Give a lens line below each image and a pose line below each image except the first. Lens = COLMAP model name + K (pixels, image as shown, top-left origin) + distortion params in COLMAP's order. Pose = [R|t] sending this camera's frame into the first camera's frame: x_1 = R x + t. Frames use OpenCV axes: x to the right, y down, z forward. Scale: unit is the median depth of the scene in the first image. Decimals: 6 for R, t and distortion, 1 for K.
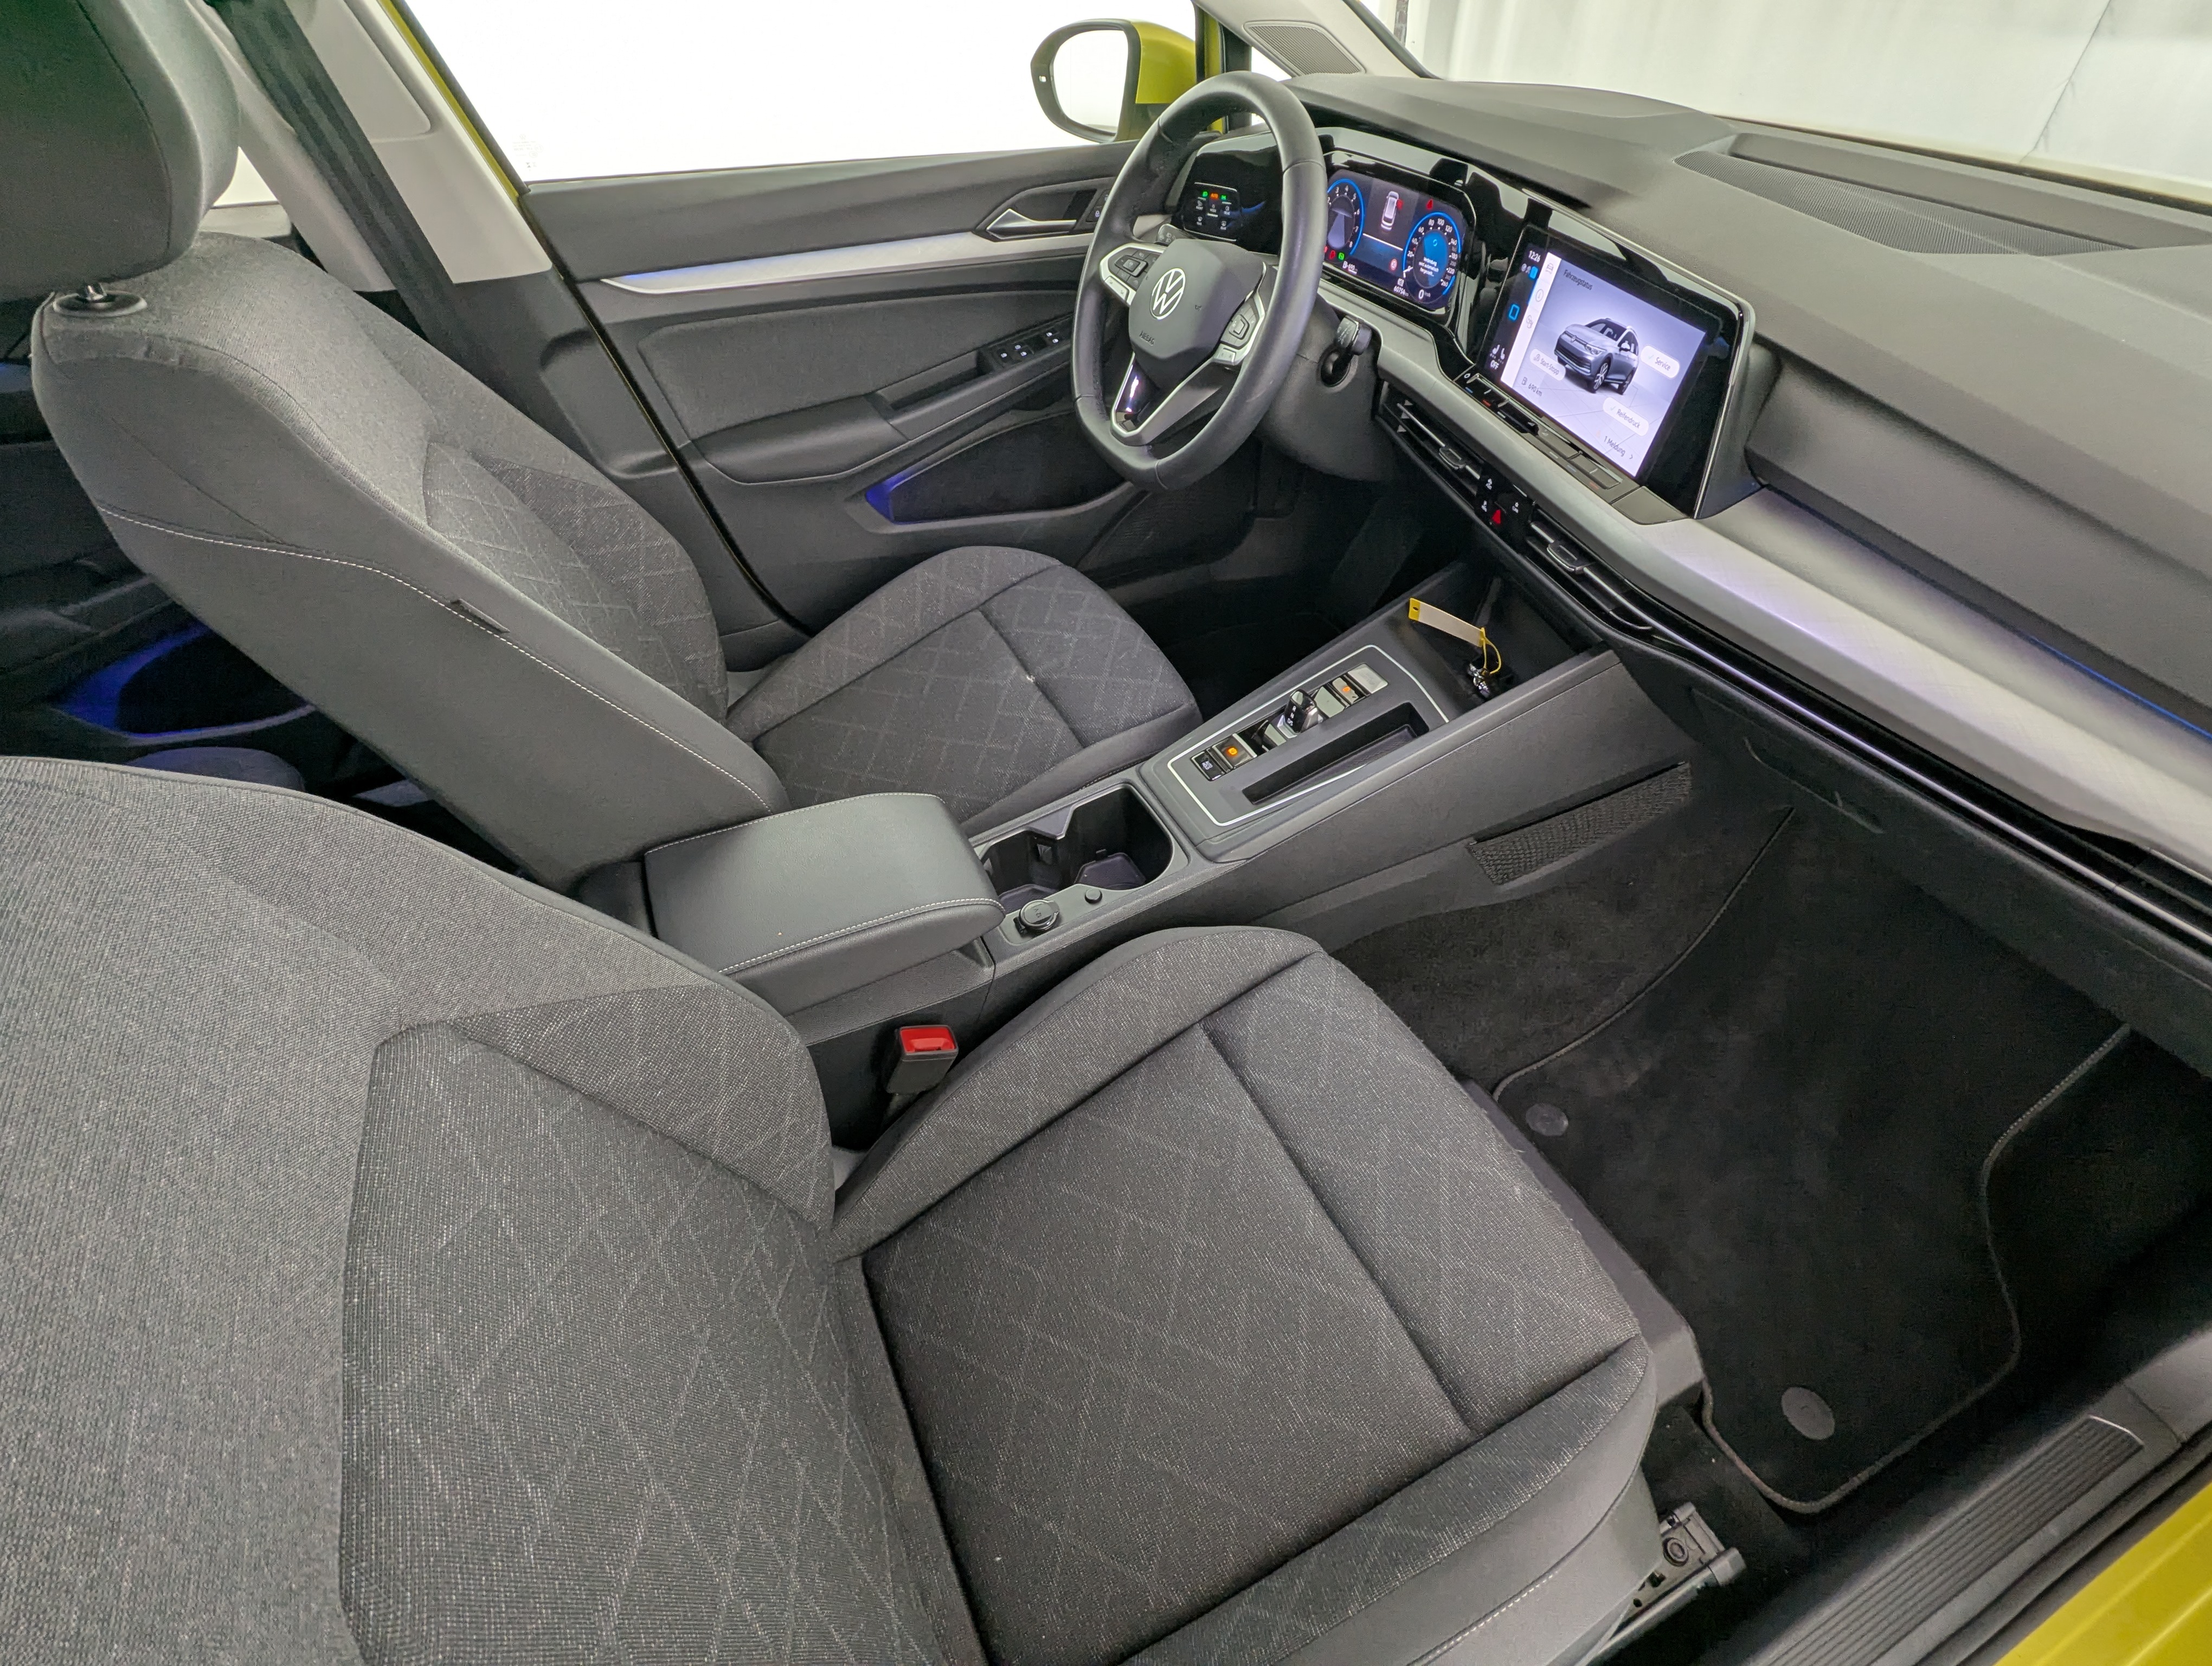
lens RADIAL K [[1061.0, 0, 1107.7], [0, 1061.0, 830.3], [0, 0, 1]] dist [-0.001426, 0.001098]
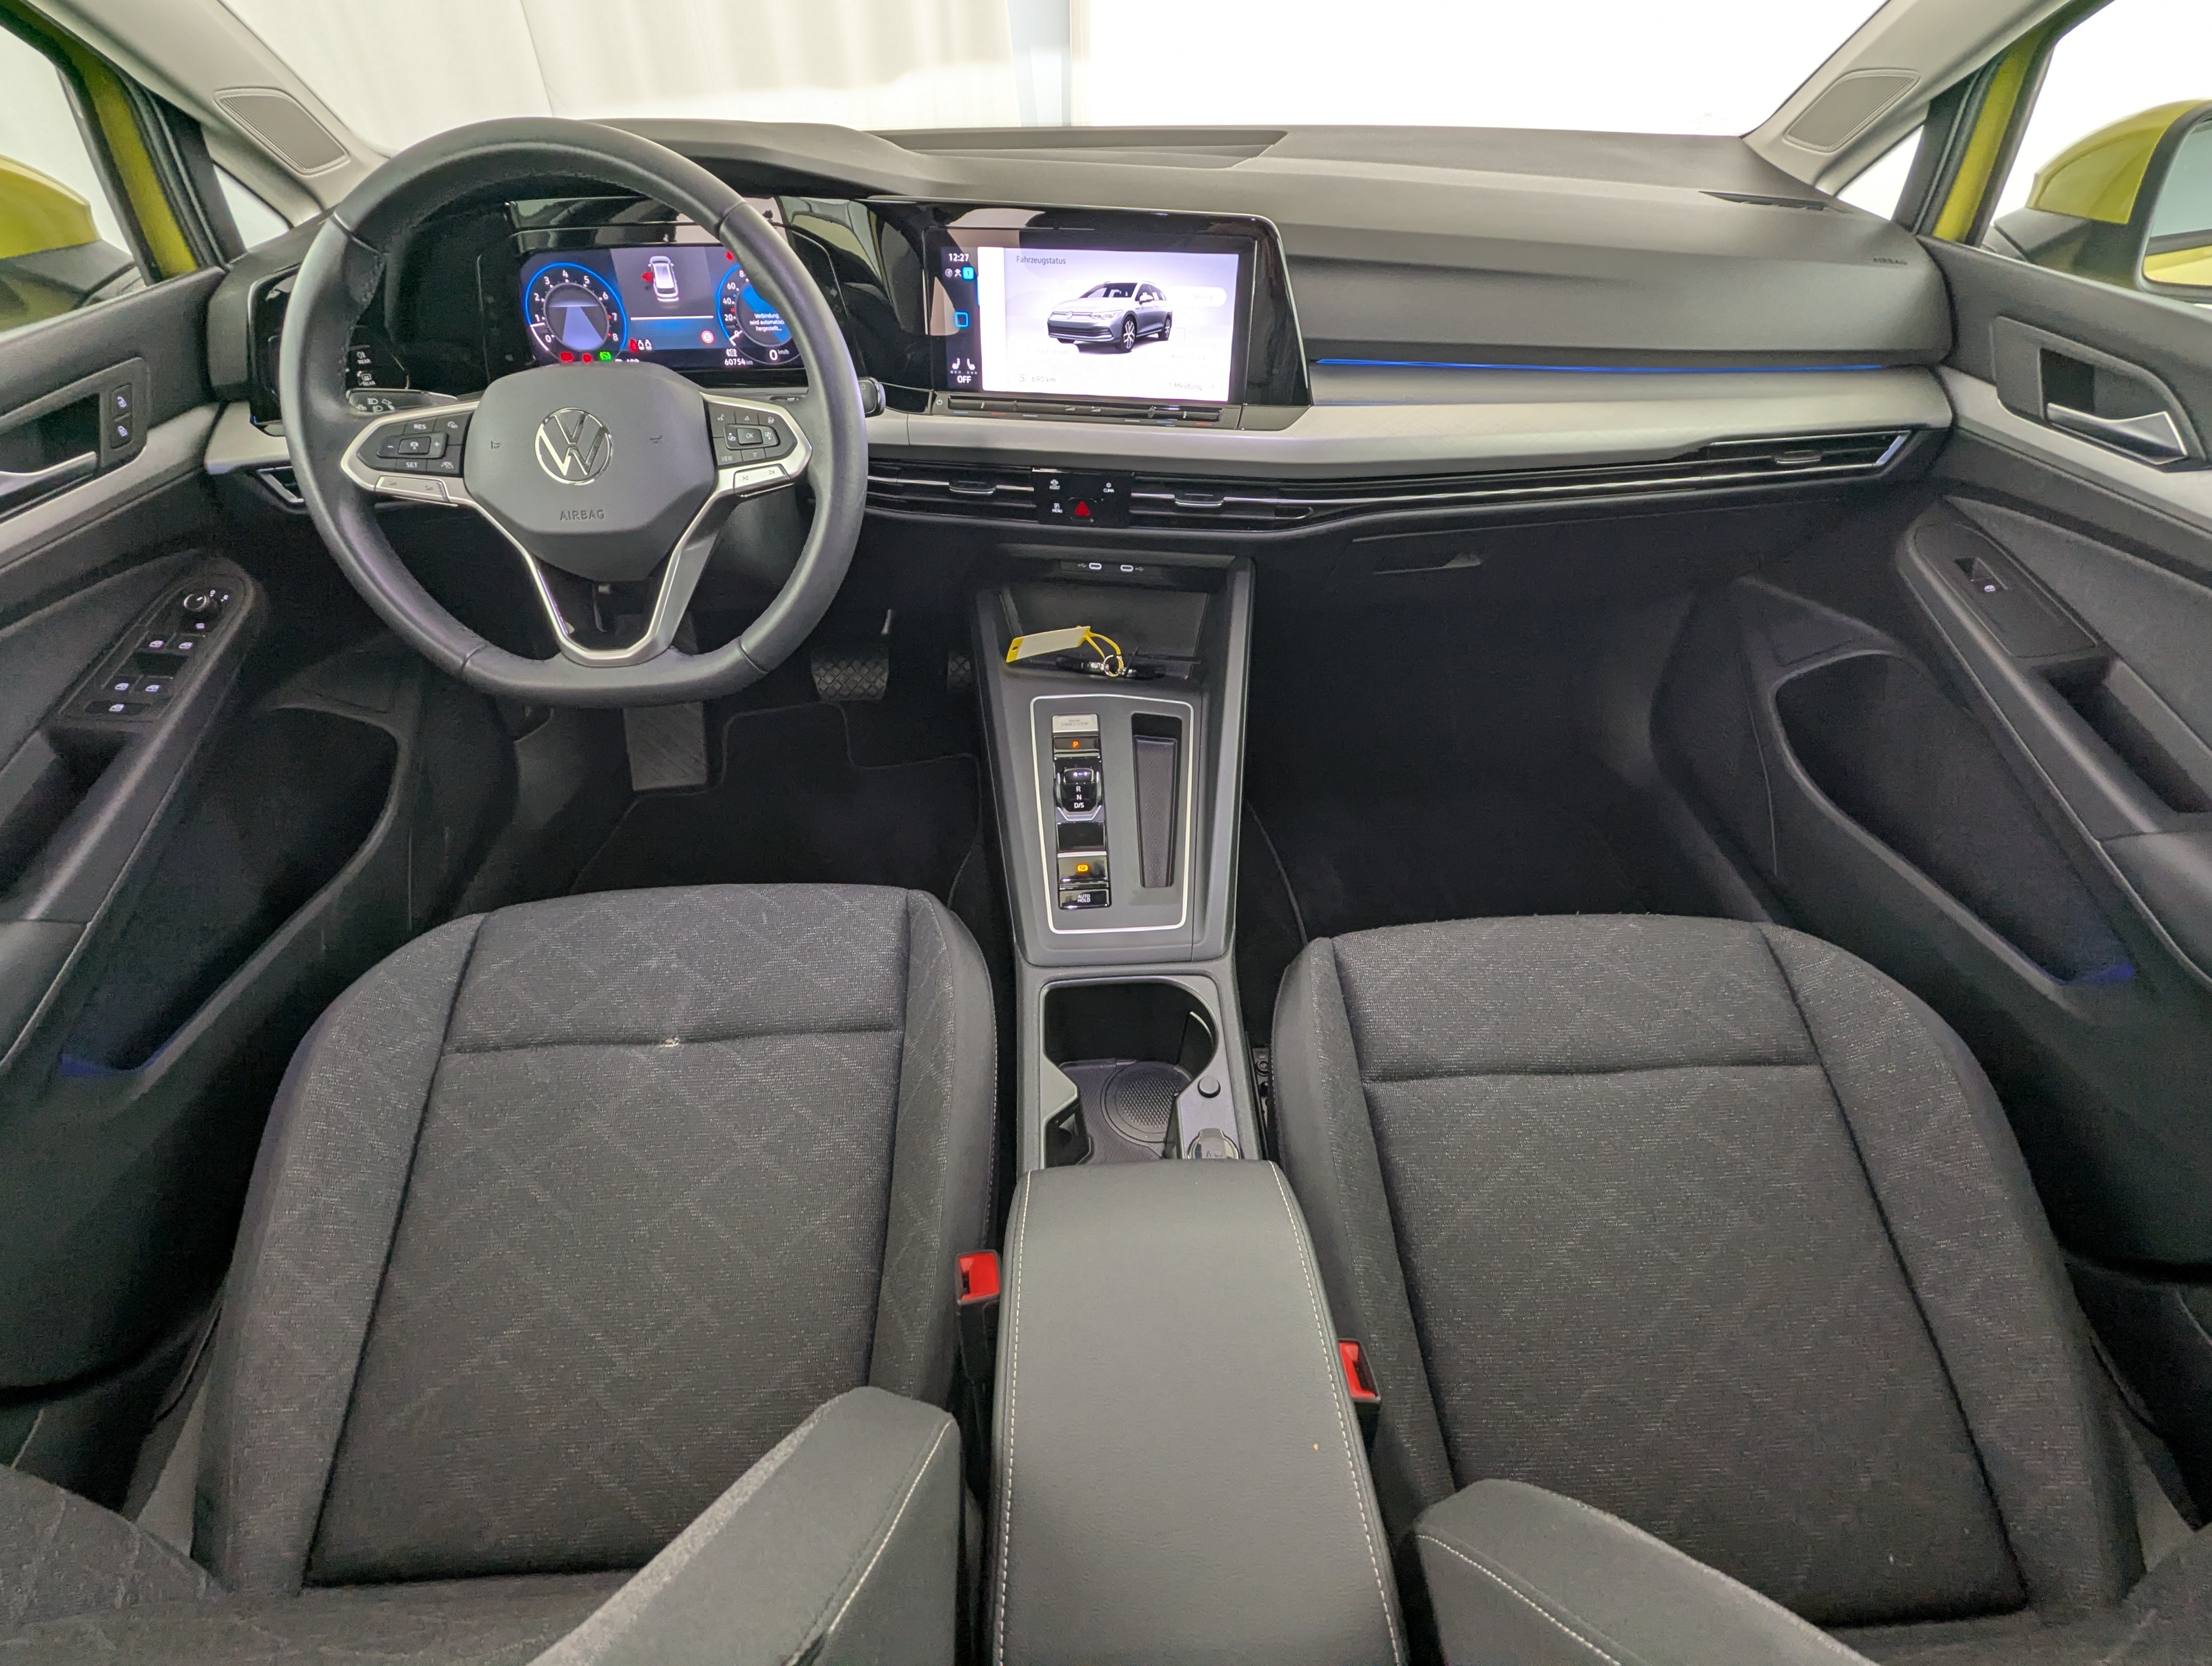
lens RADIAL K [[1061.0, 0, 1106.9], [0, 1061.0, 824.1], [0, 0, 1]] dist [-0.001426, 0.001098]
pose [[0.389257, -0.583832, 0.712474, -0.496794], [0.634415, 0.730706, 0.252162, -0.331777], [-0.667830, 0.353848, 0.654825, 0.483489]]
